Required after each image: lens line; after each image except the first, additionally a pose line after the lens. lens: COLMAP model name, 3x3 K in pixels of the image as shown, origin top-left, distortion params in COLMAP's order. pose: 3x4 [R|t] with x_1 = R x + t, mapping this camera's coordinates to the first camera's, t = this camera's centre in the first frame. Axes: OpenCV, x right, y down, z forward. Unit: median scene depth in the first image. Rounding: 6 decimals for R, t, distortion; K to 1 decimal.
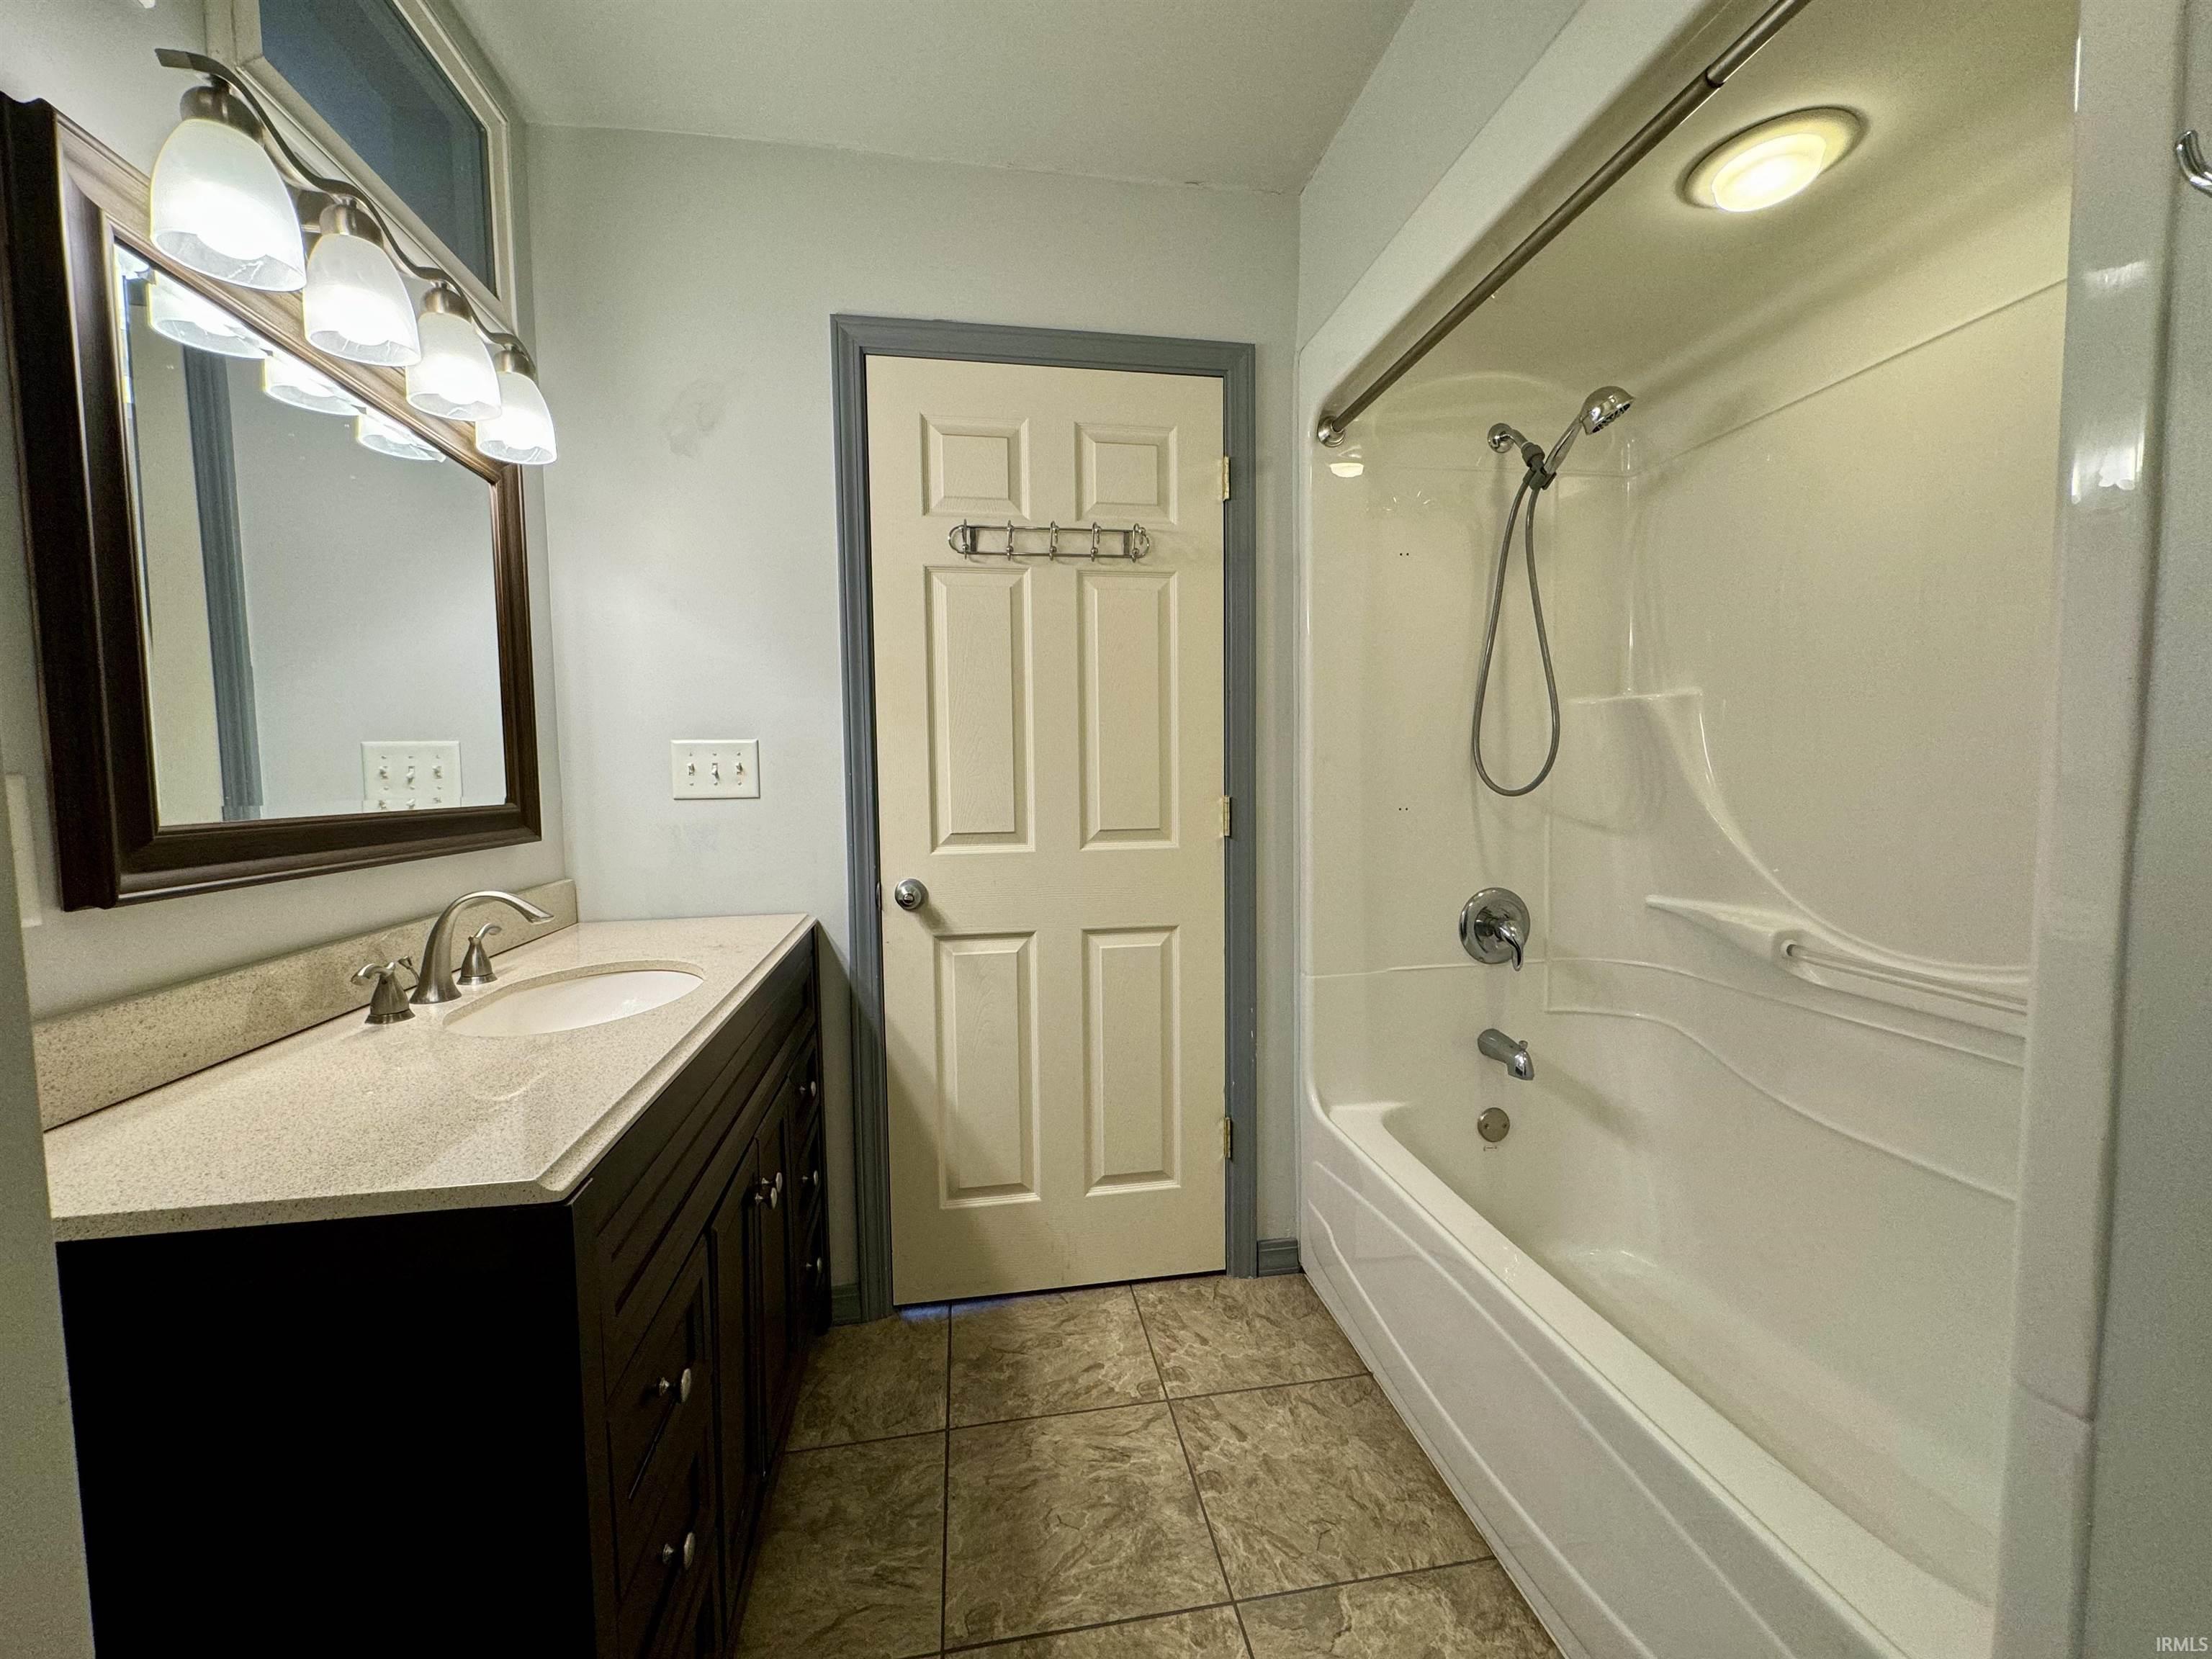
lens RADIAL K [[876.0, 0, 1106.0], [0, 876.0, 829.5], [0, 0, 1]] dist [-0.002518, -0.000345]
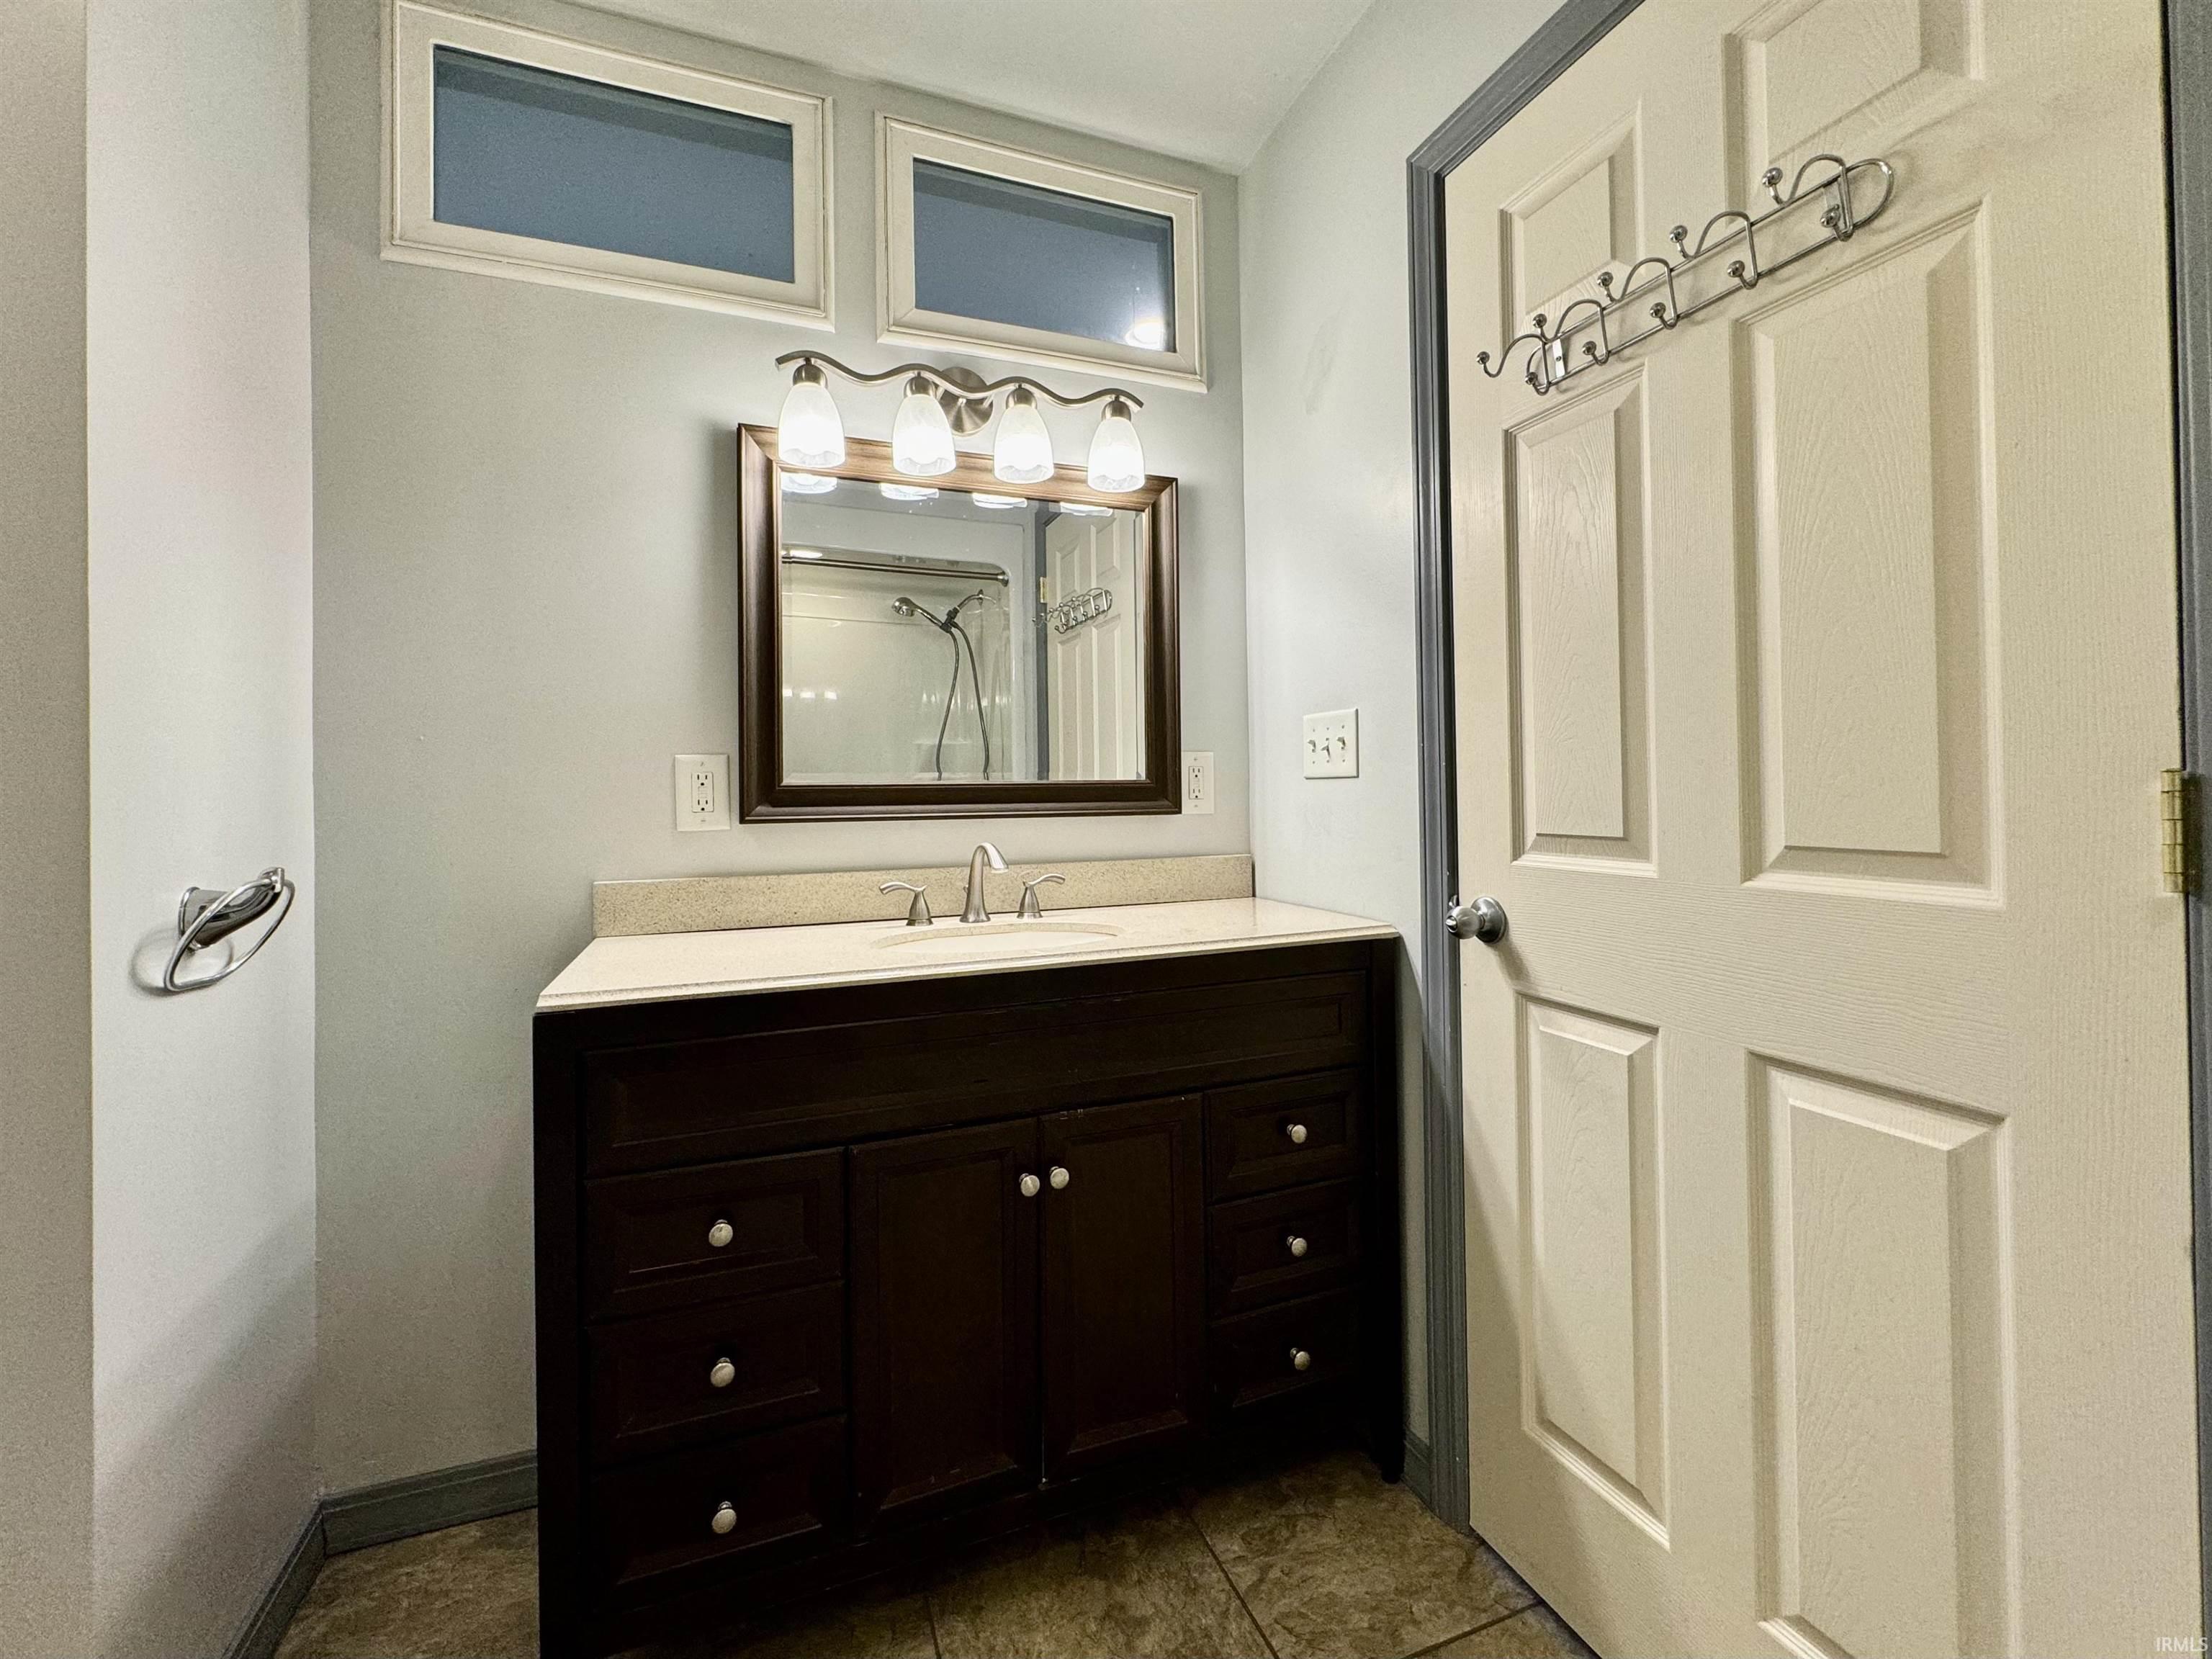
lens RADIAL K [[935.3, 0, 1105.5], [0, 935.3, 781.6], [0, 0, 1]] dist [-0.002332, -0.000257]
pose [[0.200428, 0.001074, -0.979708, 0.417879], [-0.055455, 0.998409, -0.010250, -0.008806], [0.978138, 0.056384, 0.200169, 0.557883]]
